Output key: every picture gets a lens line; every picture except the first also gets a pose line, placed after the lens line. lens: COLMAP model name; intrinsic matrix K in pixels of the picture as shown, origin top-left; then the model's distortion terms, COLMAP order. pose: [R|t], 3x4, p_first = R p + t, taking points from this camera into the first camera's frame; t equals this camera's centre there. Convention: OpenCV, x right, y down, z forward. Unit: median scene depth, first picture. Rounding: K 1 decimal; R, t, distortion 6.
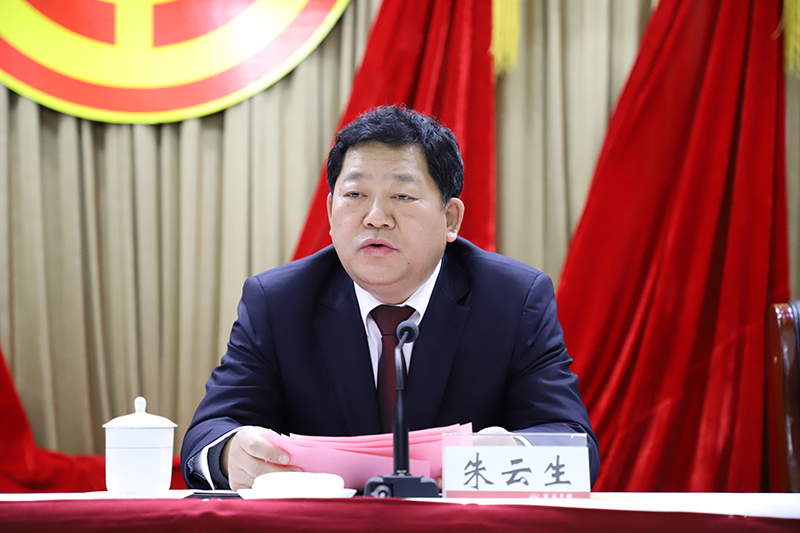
lens RADIAL K [[1976.7, 0, 400.0], [0, 1976.7, 266.5], [0, 0, 1]] dist [0.026861, 0.118534]
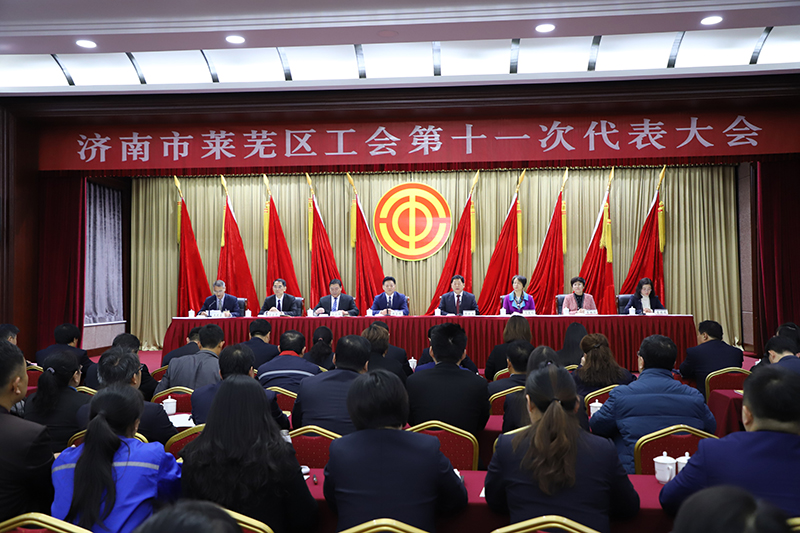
lens RADIAL K [[807.1, 0, 400.0], [0, 807.1, 266.5], [0, 0, 1]] dist [0.000637, -0.000042]
pose [[0.998483, -0.006964, -0.054627, -0.037002], [0.008373, 0.999637, 0.025594, -0.121657], [0.054429, -0.026013, 0.998179, -1.514367]]
